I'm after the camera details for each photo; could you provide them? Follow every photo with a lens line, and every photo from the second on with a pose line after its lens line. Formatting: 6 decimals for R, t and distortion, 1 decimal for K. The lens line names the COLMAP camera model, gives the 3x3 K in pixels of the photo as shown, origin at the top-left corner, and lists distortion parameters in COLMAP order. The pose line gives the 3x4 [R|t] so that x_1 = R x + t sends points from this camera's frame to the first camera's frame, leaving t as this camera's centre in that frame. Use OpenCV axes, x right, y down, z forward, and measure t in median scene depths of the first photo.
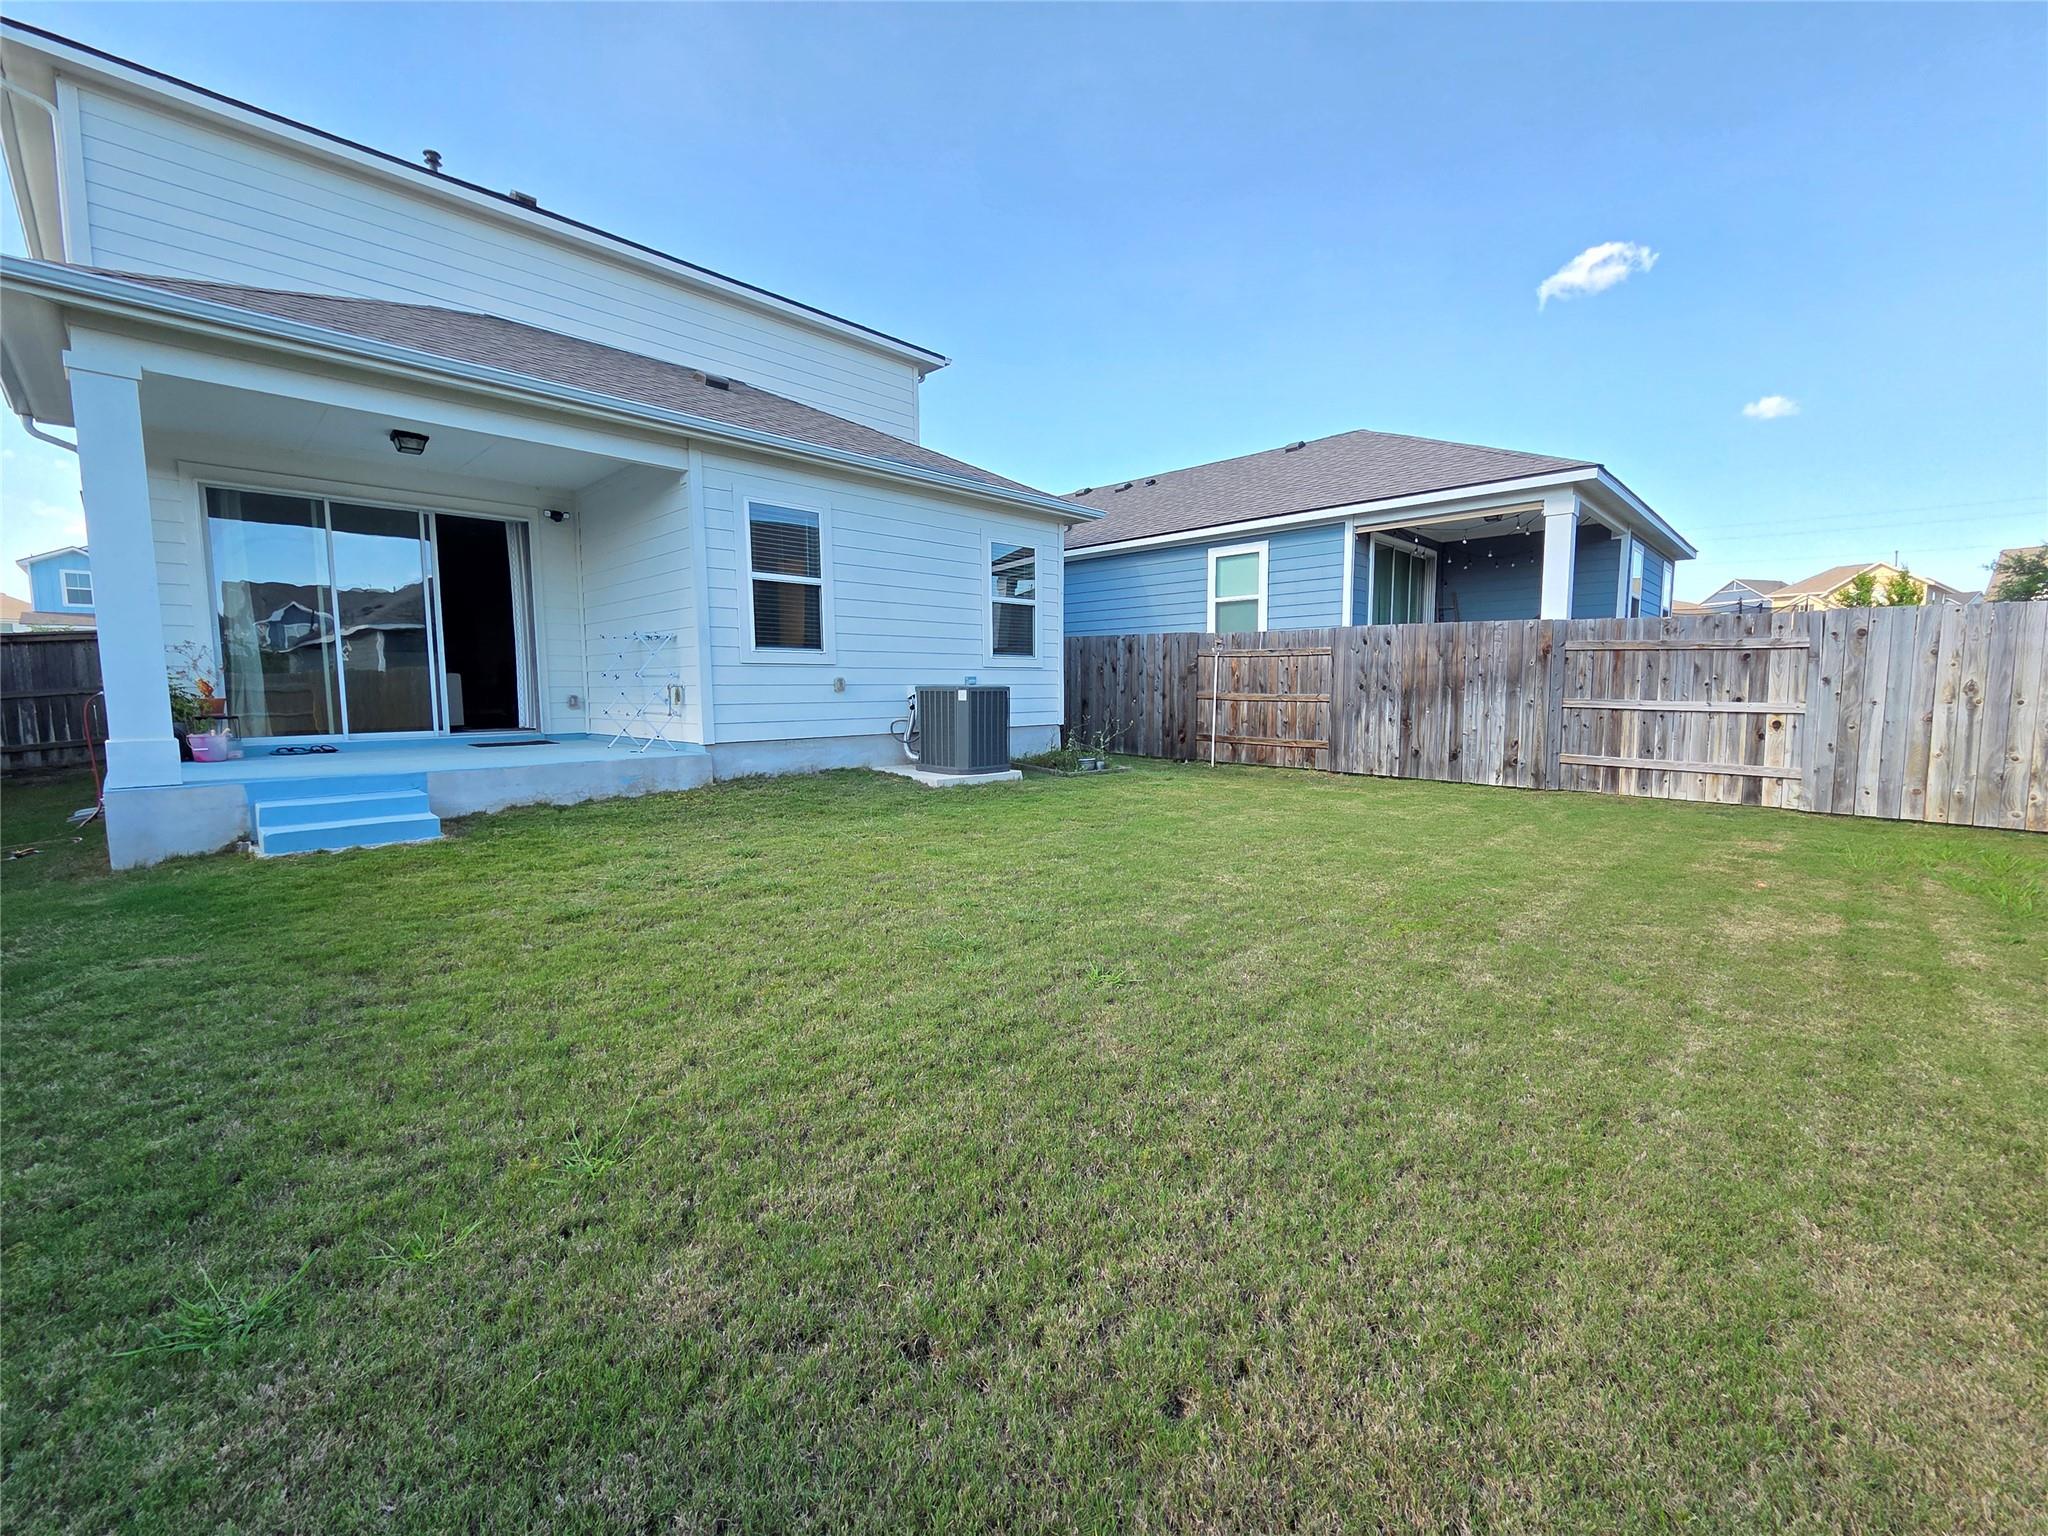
lens RADIAL K [[845.6, 0, 1024.6], [0, 845.6, 765.2], [0, 0, 1]] dist [-0.003040, 0.000463]
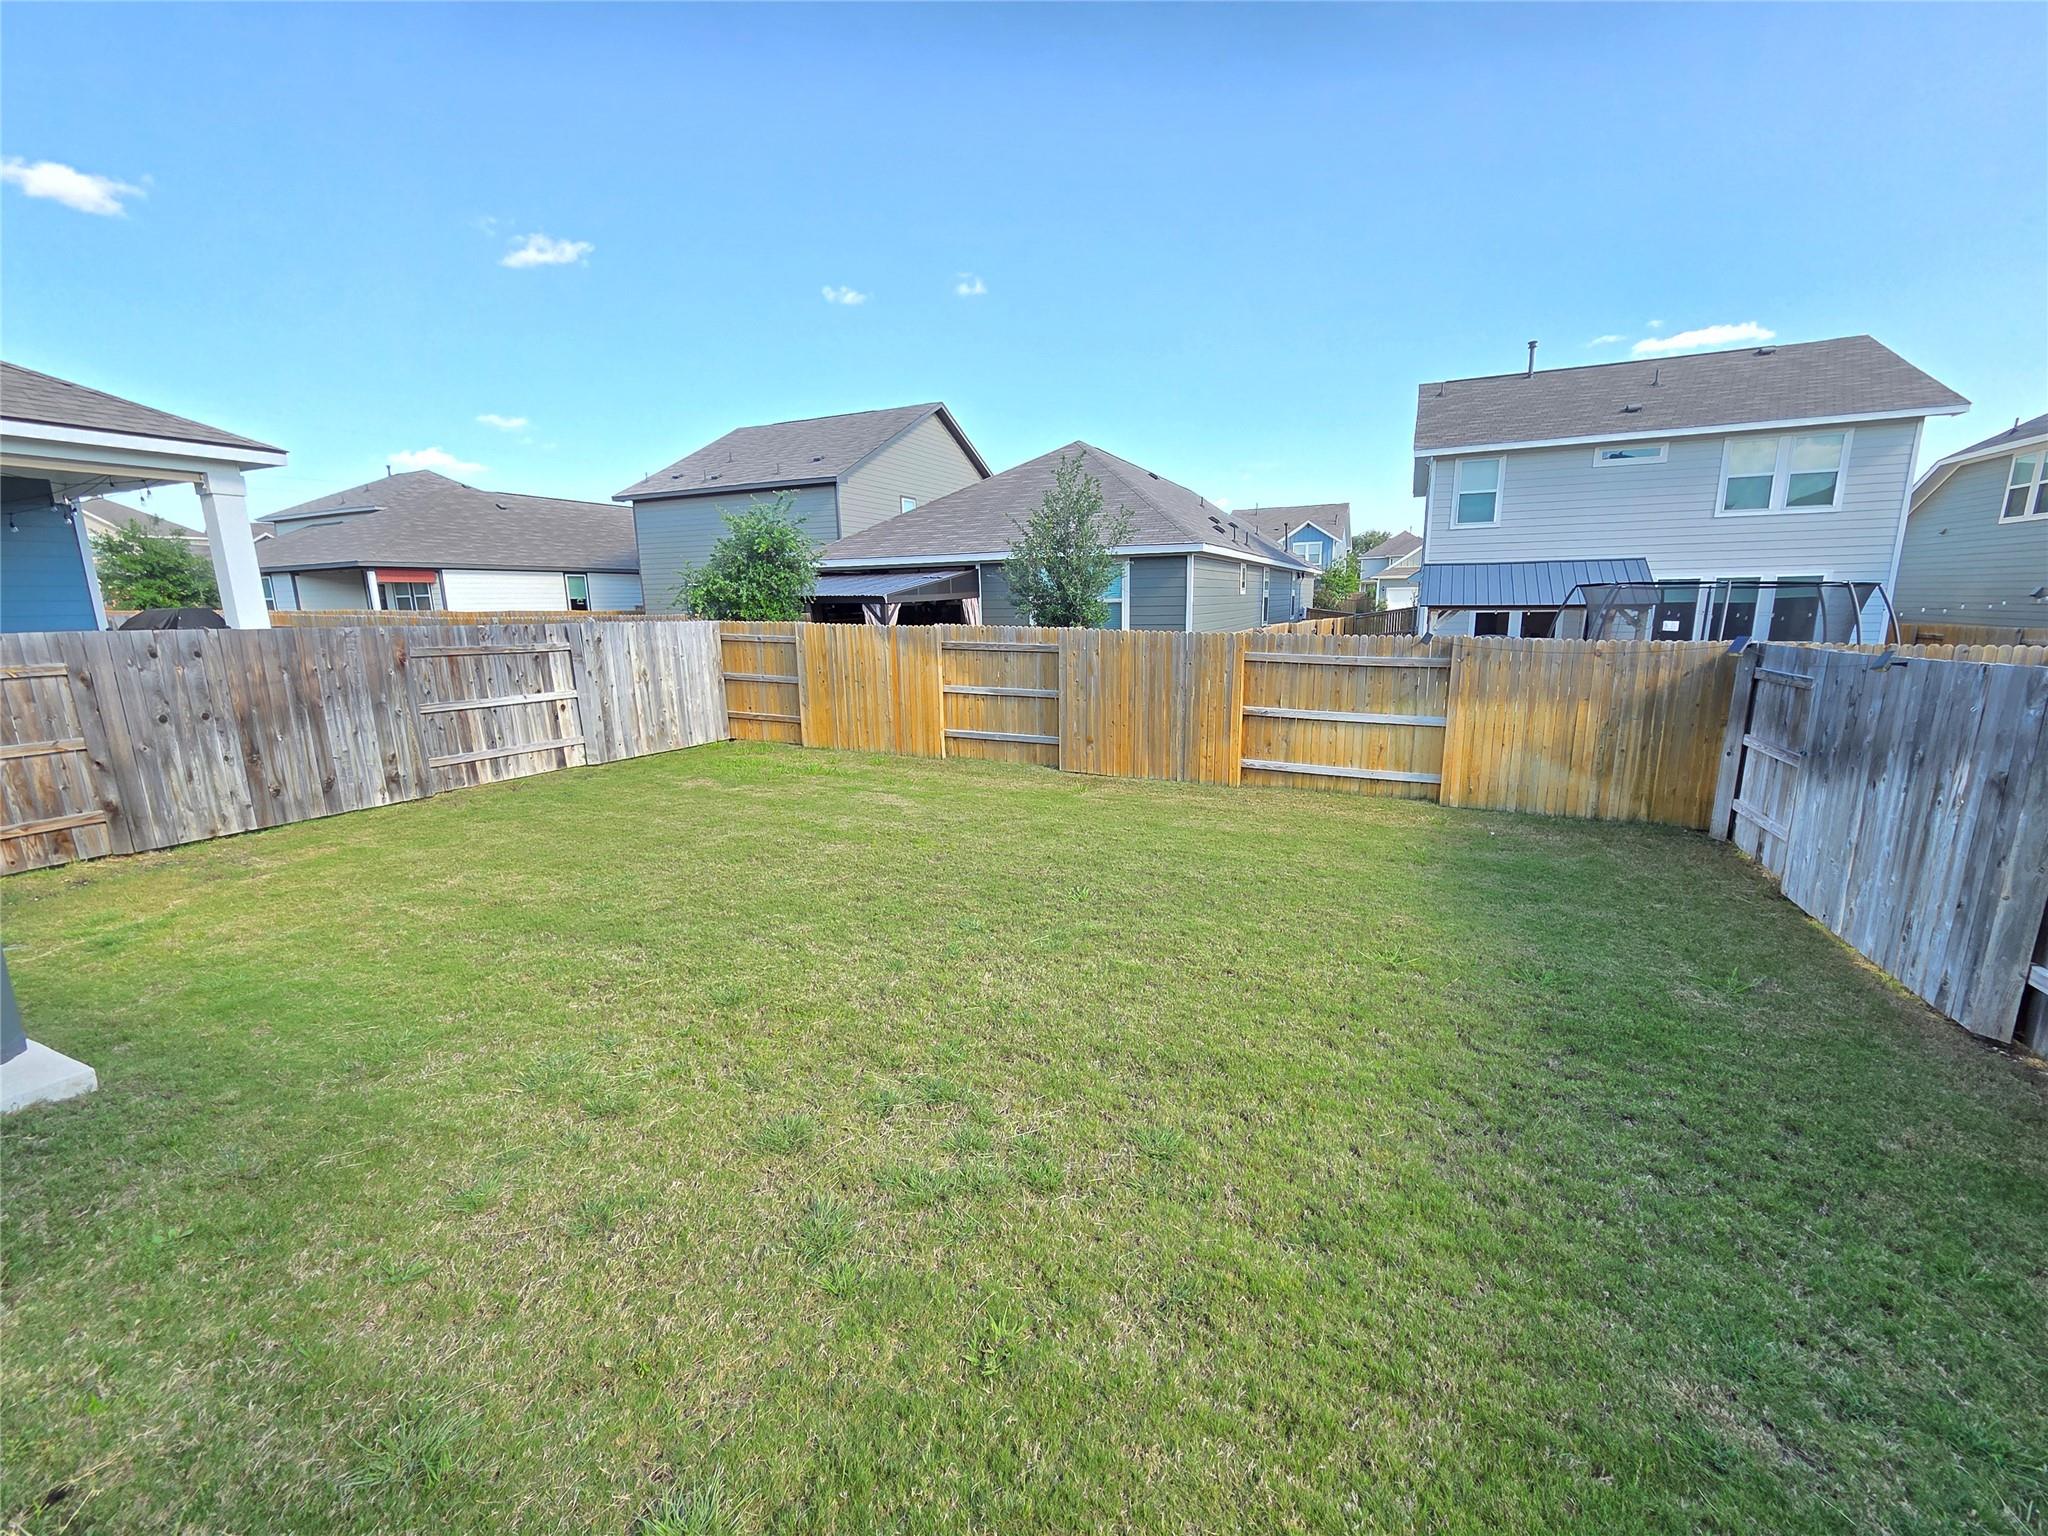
lens RADIAL K [[845.6, 0, 1024.5], [0, 845.6, 774.8], [0, 0, 1]] dist [-0.003040, 0.000463]
pose [[-0.323817, -0.181078, 0.928630, -0.573884], [0.106780, 0.968248, 0.226038, -0.156382], [-0.940075, 0.172354, -0.294200, 0.660751]]
